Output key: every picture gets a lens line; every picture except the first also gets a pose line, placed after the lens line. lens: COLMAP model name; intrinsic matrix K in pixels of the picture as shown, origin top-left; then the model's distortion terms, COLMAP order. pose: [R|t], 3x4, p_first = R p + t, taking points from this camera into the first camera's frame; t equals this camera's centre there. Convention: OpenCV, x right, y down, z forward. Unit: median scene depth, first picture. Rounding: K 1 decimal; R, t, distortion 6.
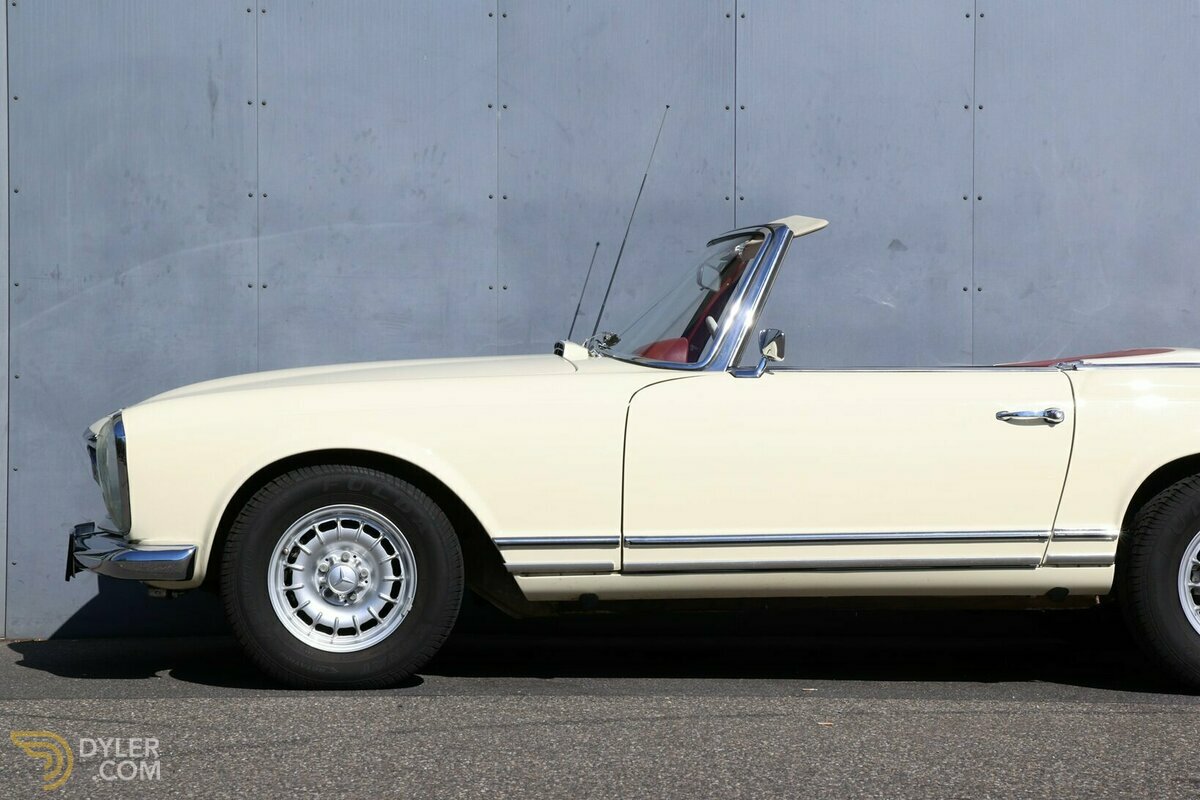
lens RADIAL K [[3047.2, 0, 599.0], [0, 3047.2, 401.5], [0, 0, 1]] dist [0.463707, 0.000000]
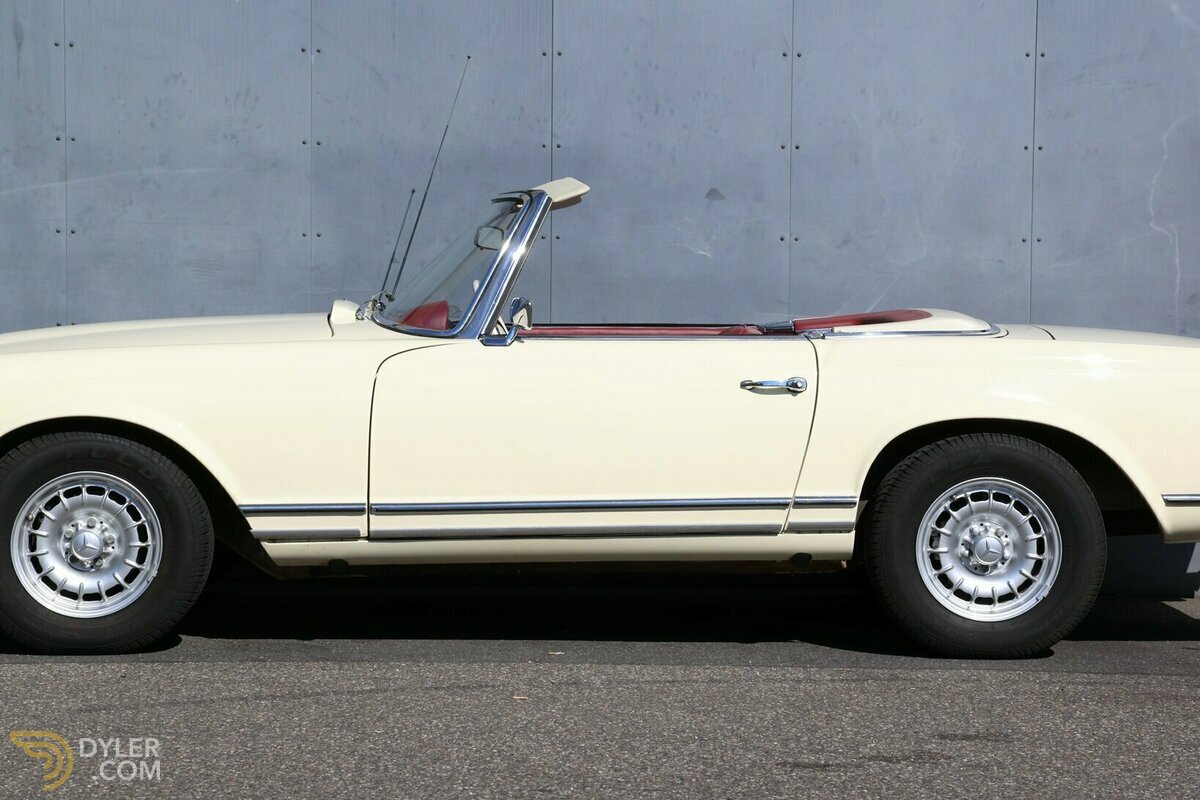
lens RADIAL K [[3231.8, 0, 600.1], [0, 3231.8, 400.0], [0, 0, 1]] dist [0.552013, 0.000000]
pose [[0.999822, 0.004636, -0.018297, 0.098659], [-0.003950, 0.999294, 0.037364, -0.028964], [0.018457, -0.037285, 0.999134, -0.067458]]
